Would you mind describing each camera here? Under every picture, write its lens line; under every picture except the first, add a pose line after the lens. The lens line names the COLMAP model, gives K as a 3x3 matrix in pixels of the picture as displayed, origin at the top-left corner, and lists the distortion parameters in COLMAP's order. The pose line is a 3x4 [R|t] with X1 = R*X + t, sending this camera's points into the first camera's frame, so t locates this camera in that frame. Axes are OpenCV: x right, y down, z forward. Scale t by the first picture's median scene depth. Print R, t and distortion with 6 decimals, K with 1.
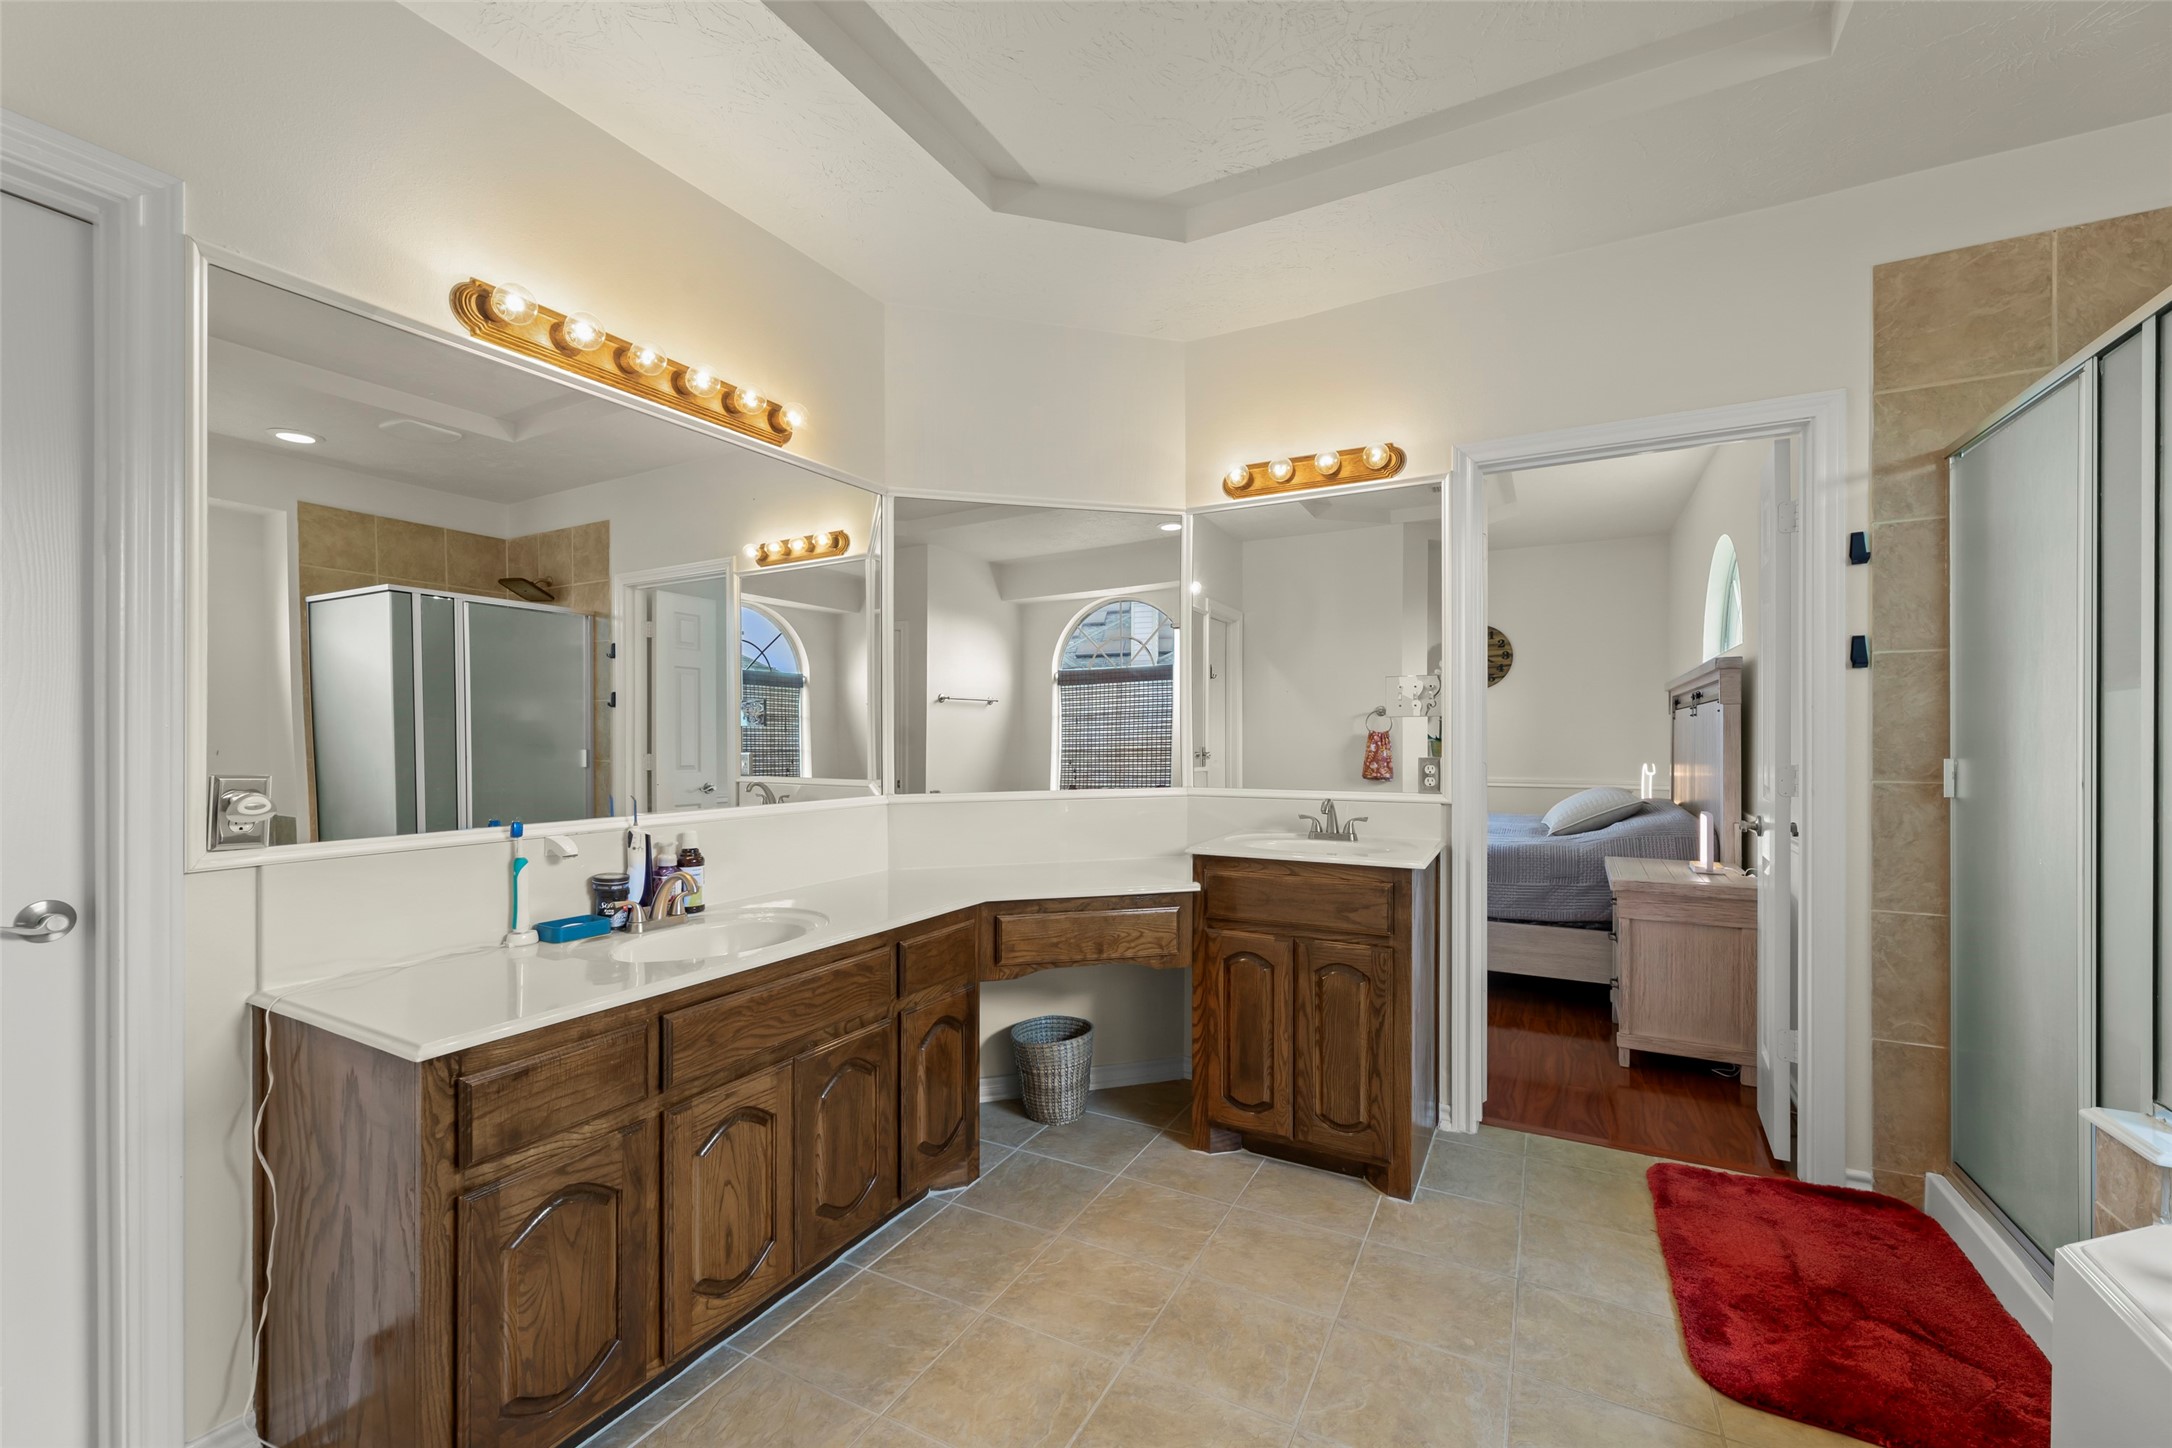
lens RADIAL K [[873.0, 0, 1082.7], [0, 873.0, 727.3], [0, 0, 1]] dist [-0.000062, -0.000604]
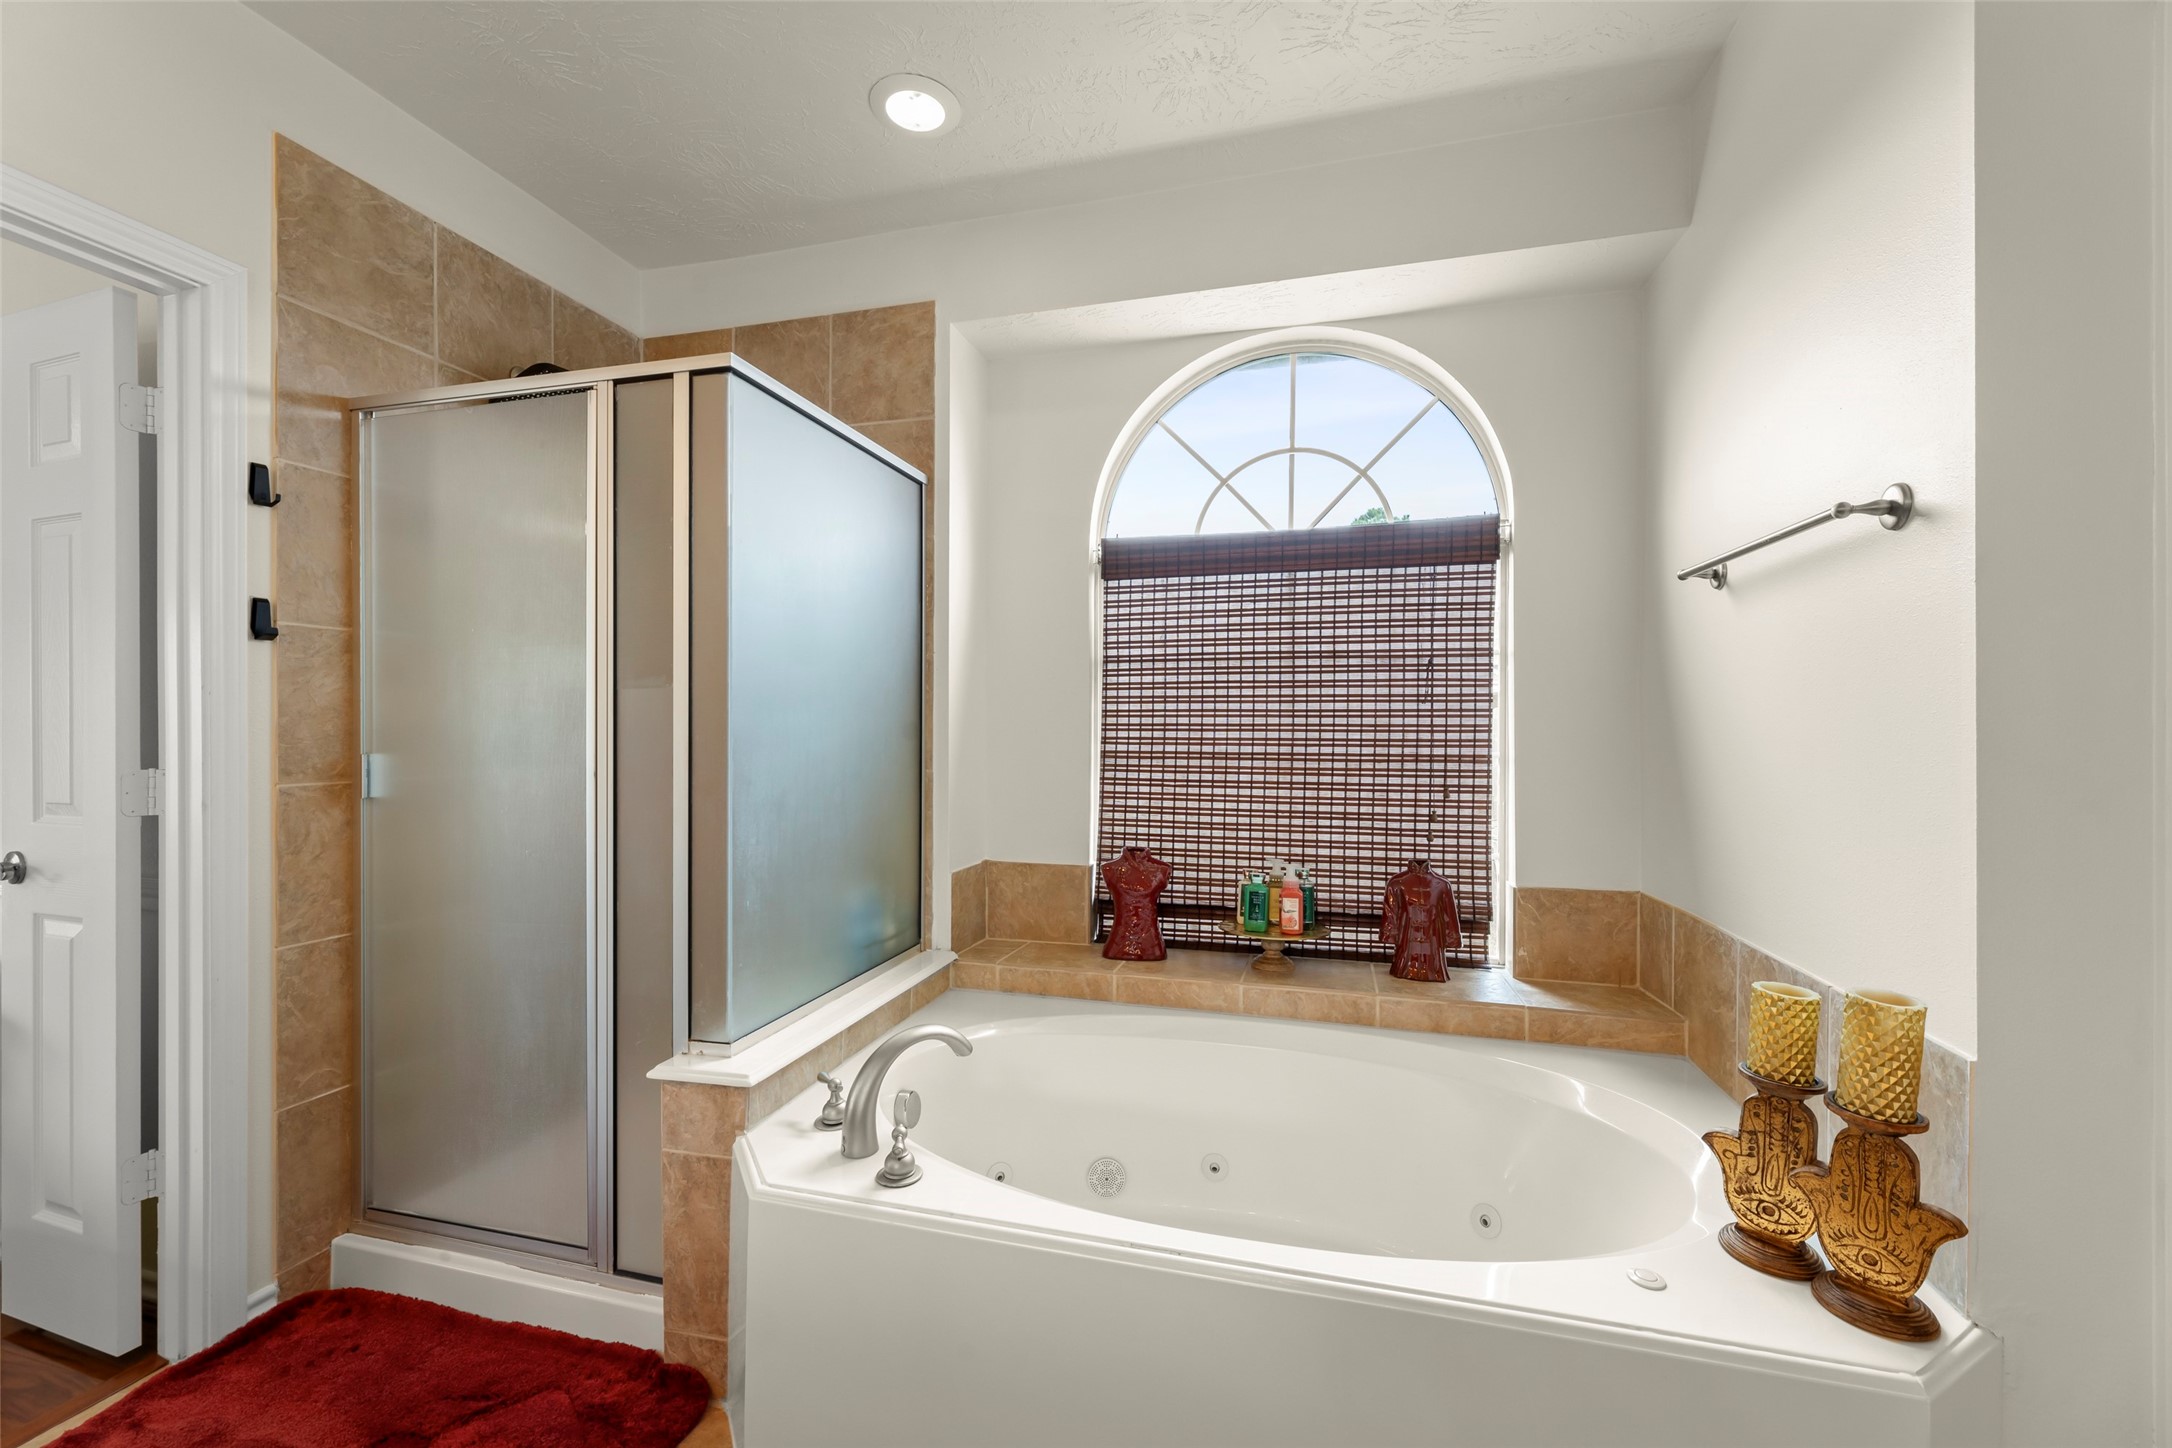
lens RADIAL K [[873.0, 0, 1082.7], [0, 873.0, 727.3], [0, 0, 1]] dist [-0.000062, -0.000604]
pose [[-0.218593, -0.001945, 0.975814, -0.023982], [-0.012885, 0.999917, -0.000893, 0.000468], [-0.975731, -0.012769, -0.218600, 0.468468]]
